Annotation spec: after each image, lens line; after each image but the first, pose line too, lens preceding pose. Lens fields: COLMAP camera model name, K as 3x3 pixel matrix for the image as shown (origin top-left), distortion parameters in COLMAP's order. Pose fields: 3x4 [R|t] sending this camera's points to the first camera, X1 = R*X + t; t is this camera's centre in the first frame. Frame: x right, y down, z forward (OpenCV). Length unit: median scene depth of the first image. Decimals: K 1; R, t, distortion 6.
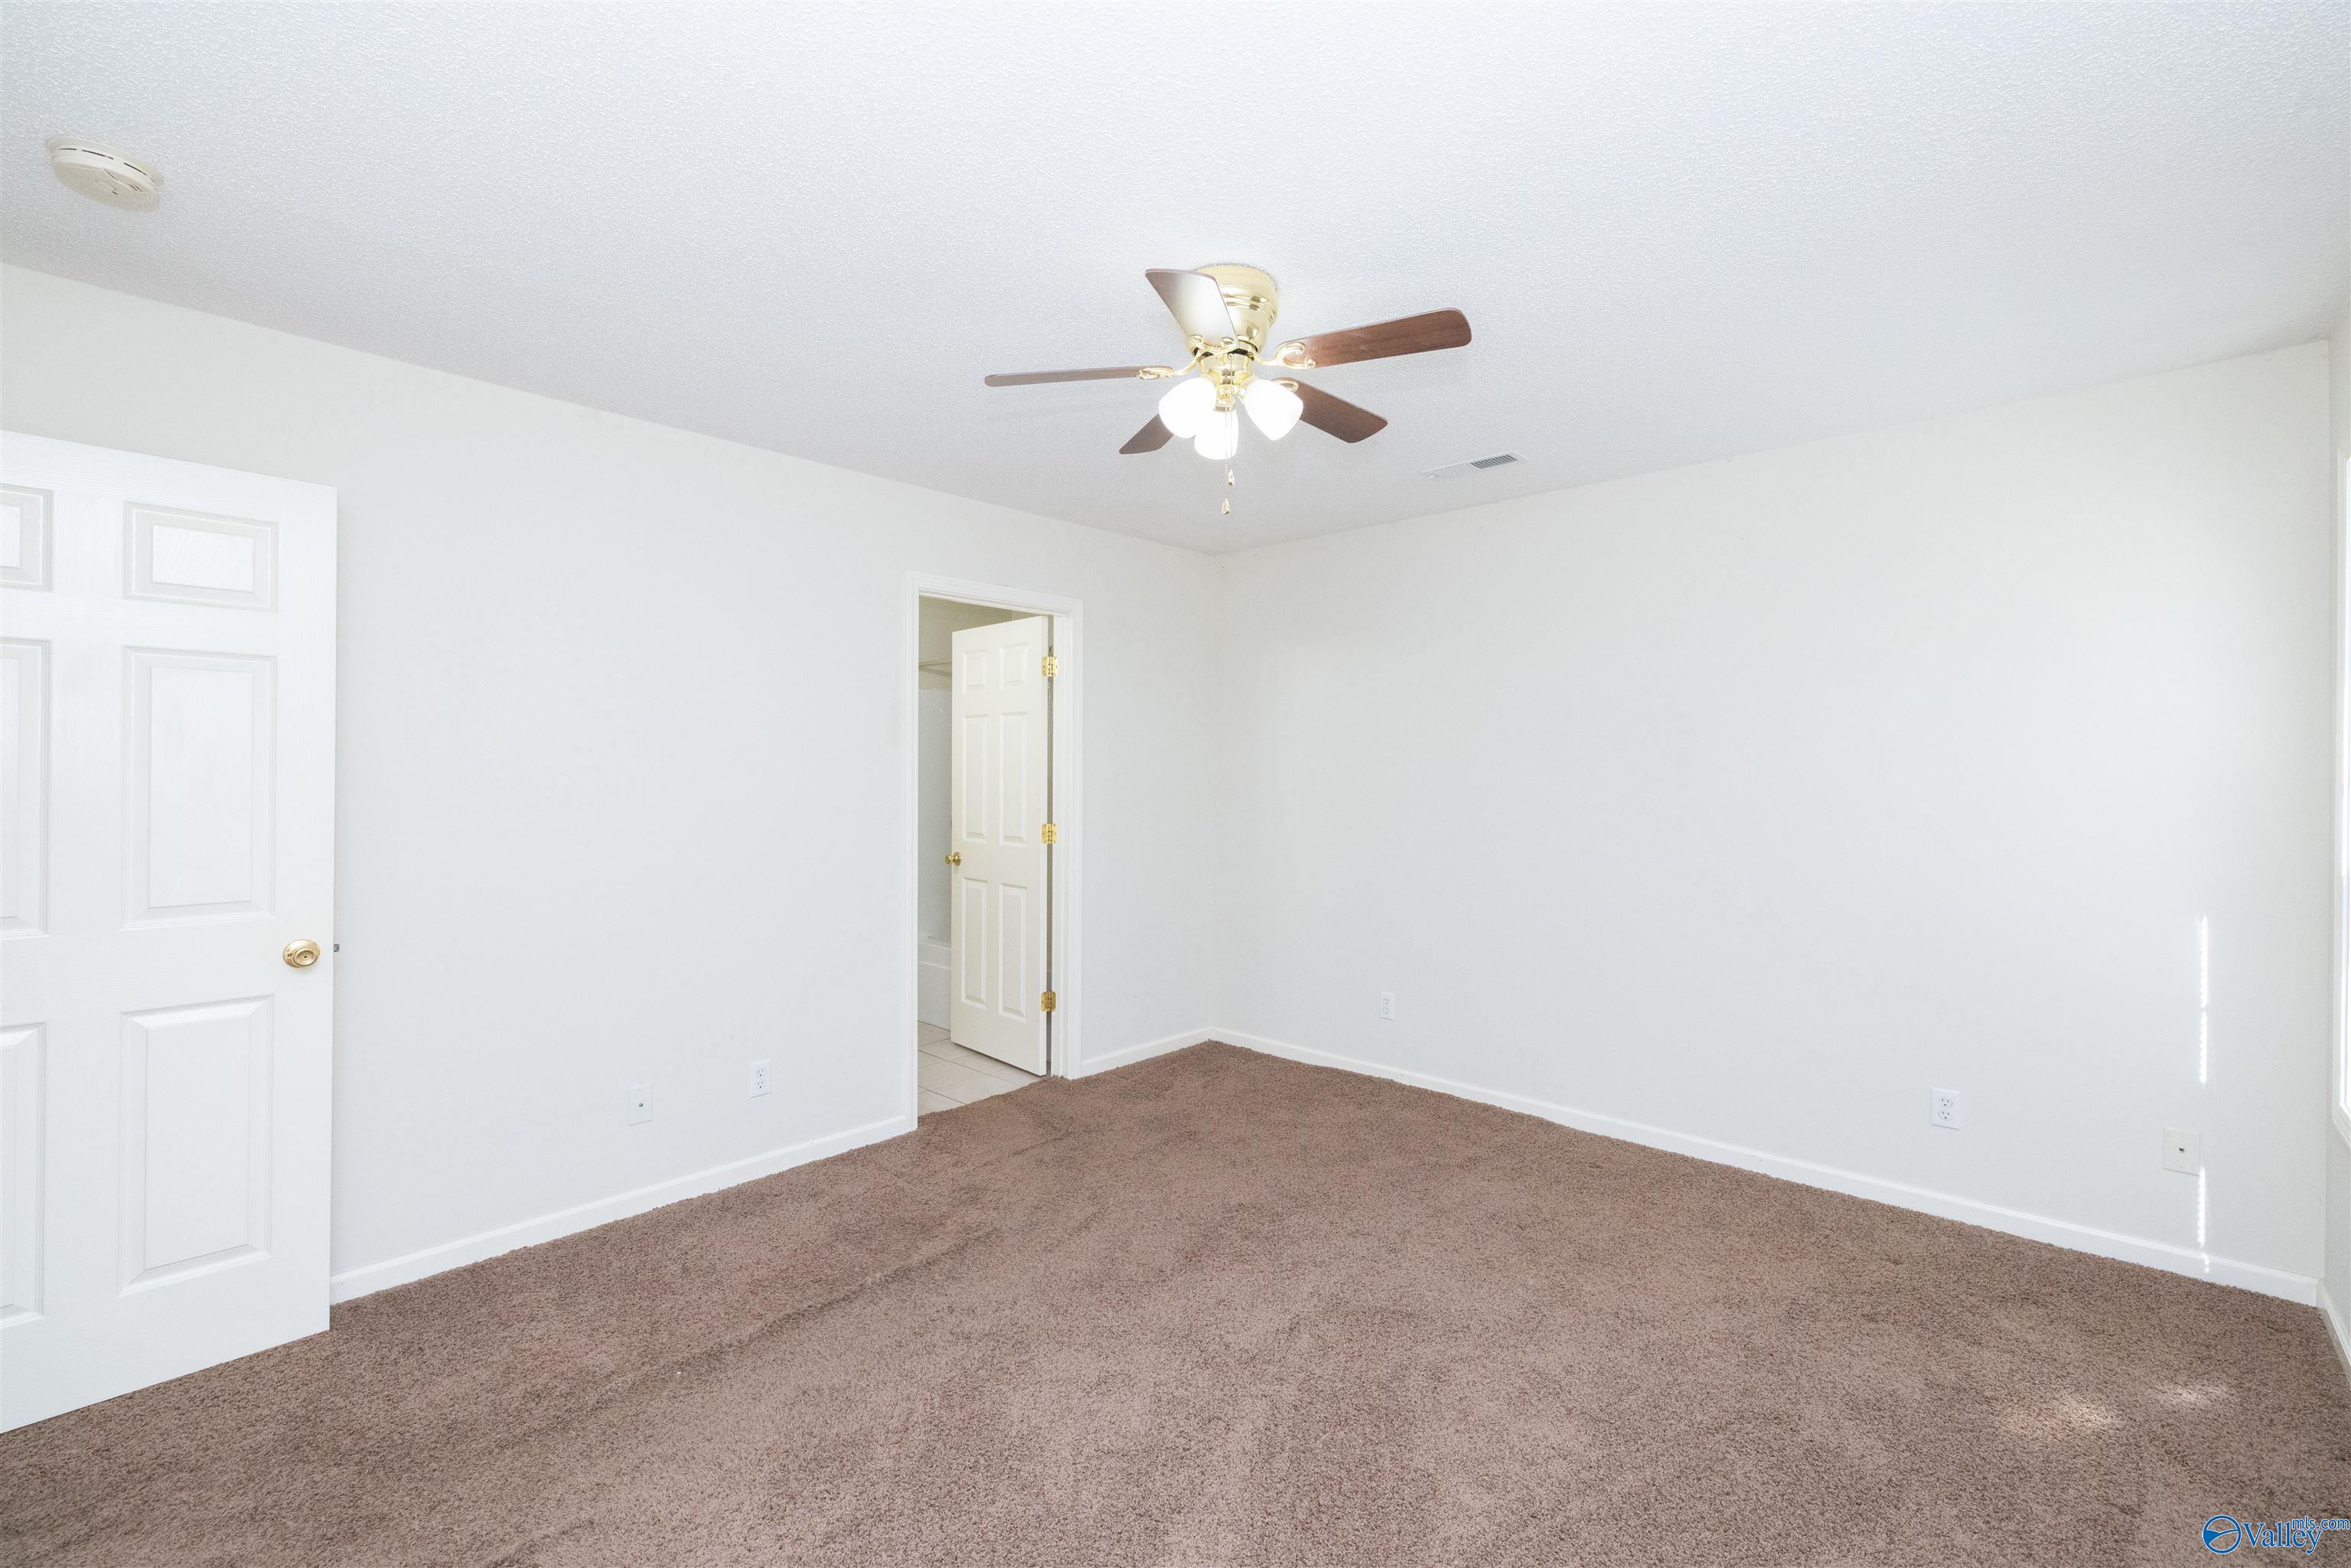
lens RADIAL K [[981.3, 0, 1163.2], [0, 981.3, 781.8], [0, 0, 1]] dist [-0.008423, 0.000620]
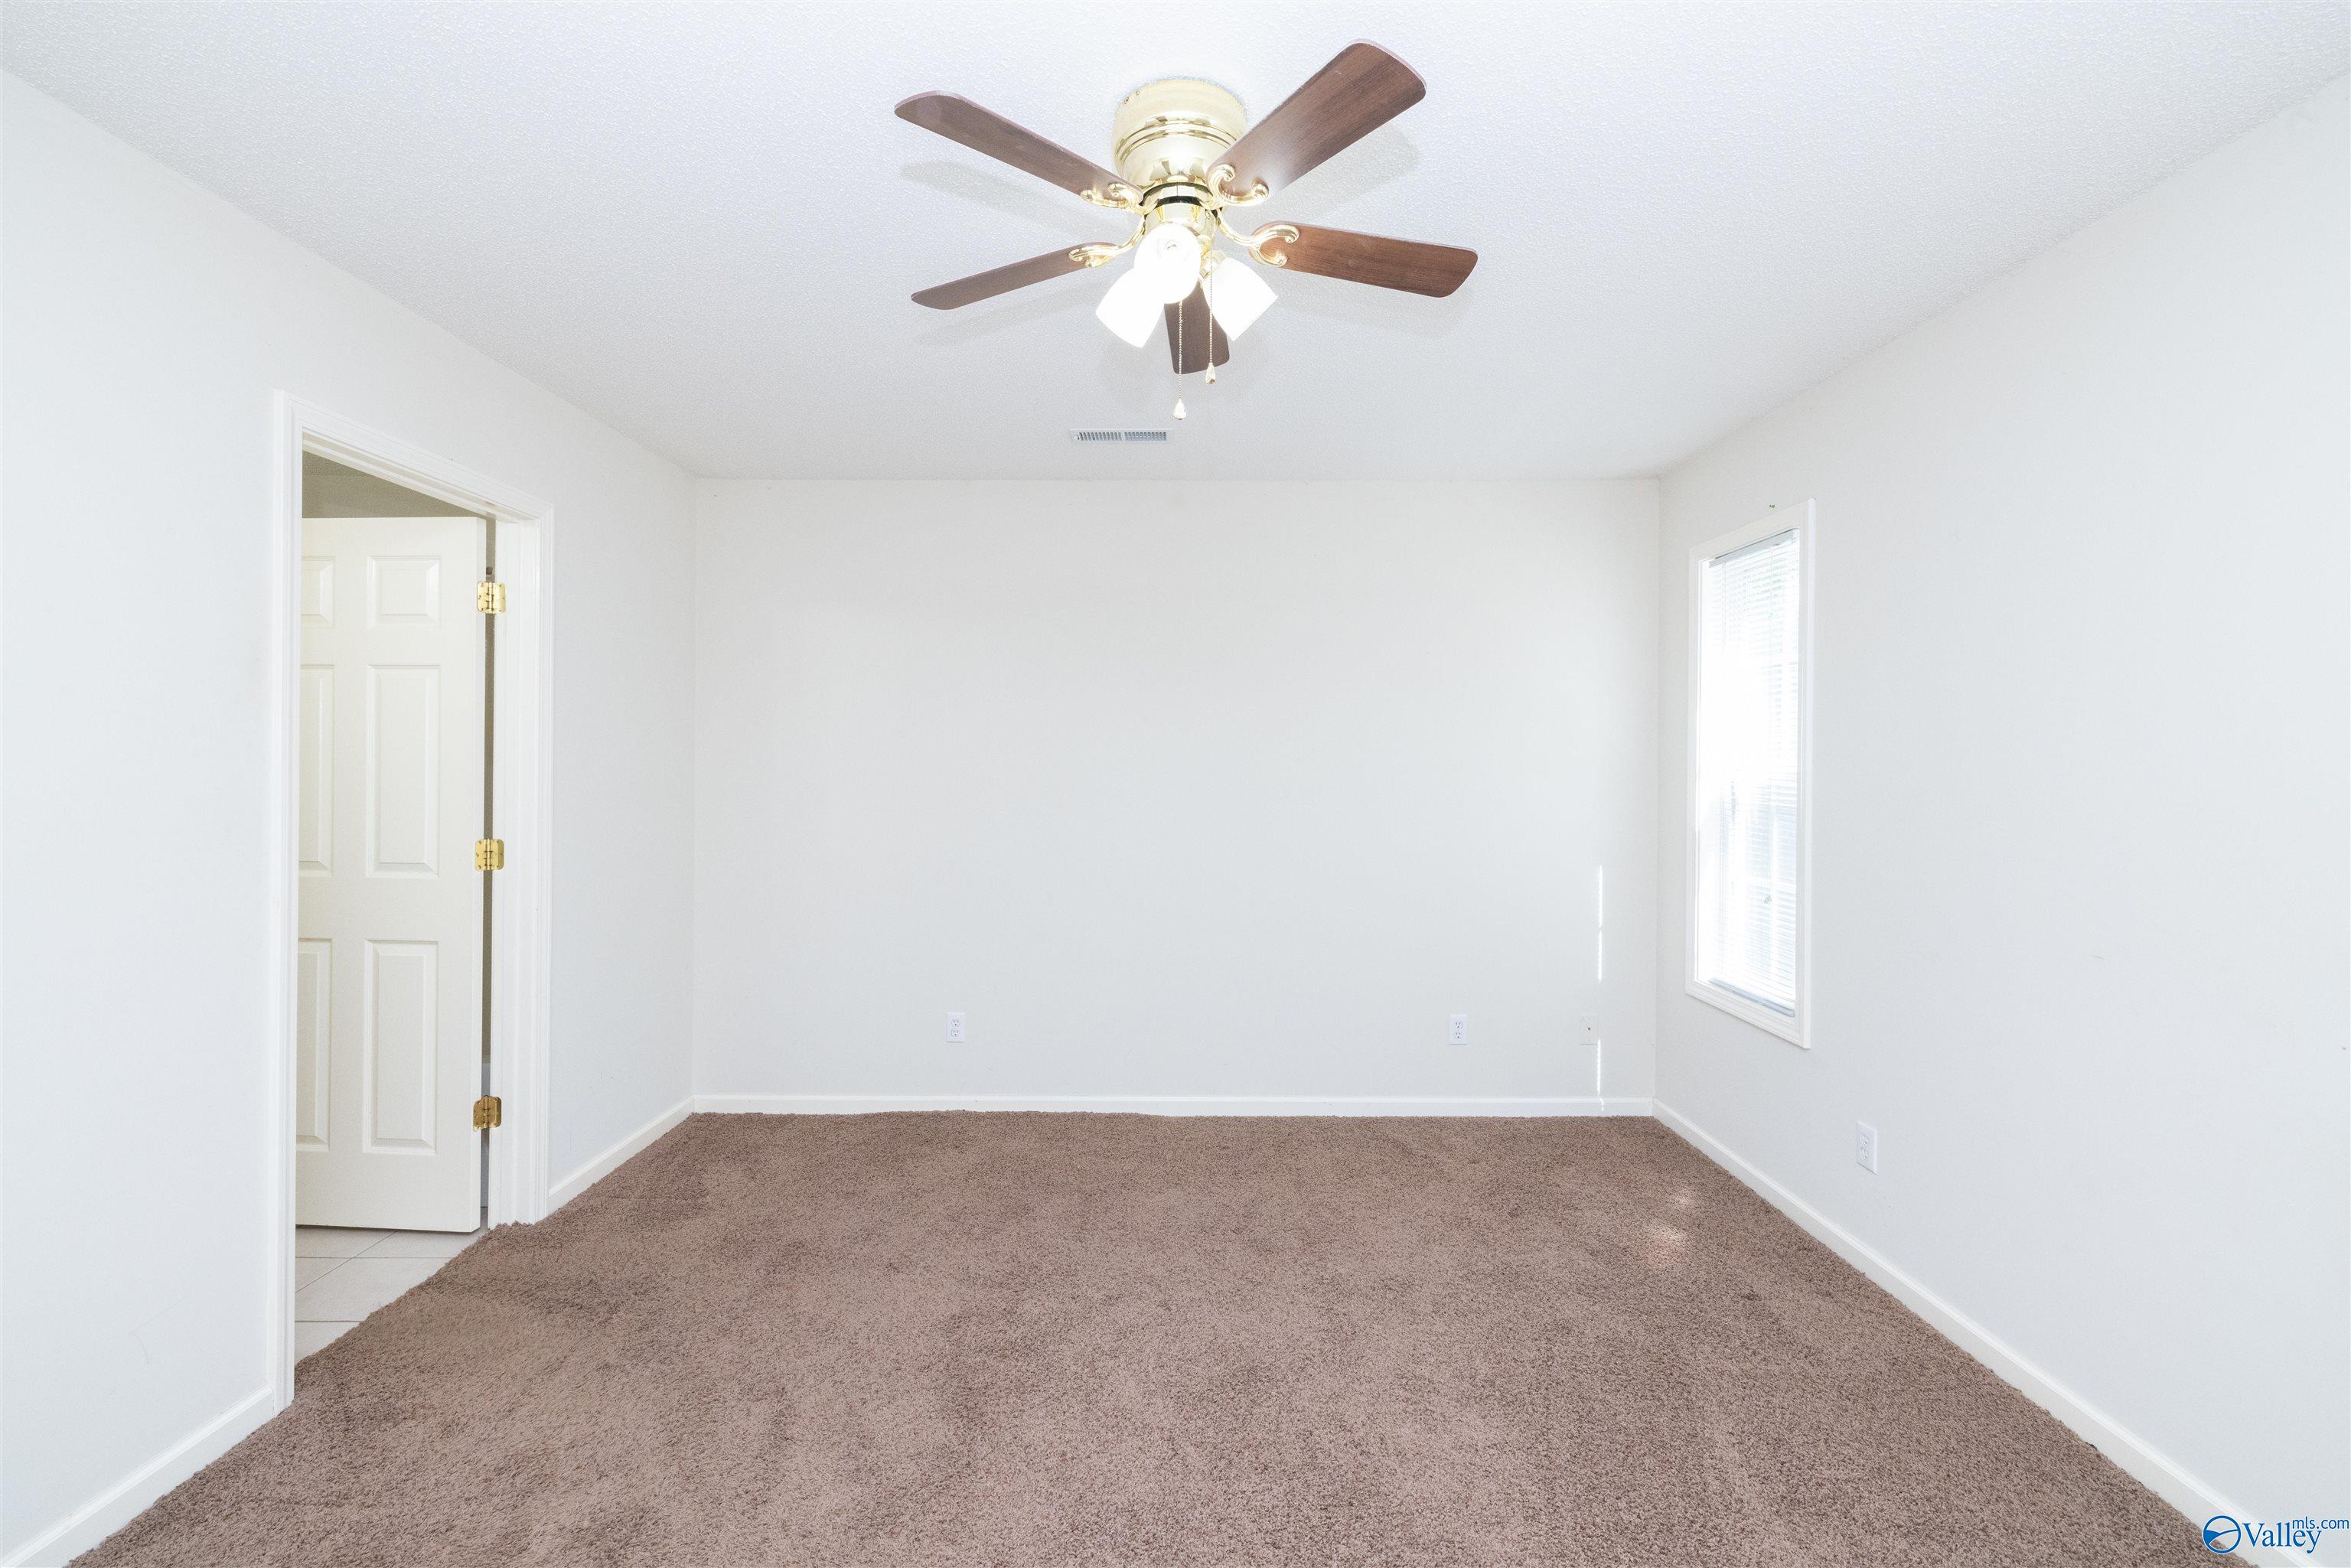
lens RADIAL K [[981.3, 0, 1169.1], [0, 981.3, 774.9], [0, 0, 1]] dist [-0.008423, 0.000620]
pose [[0.731120, -0.005423, 0.682228, -0.298745], [0.003574, 0.999985, 0.004118, -0.001498], [-0.682240, -0.000572, 0.731128, 0.291234]]
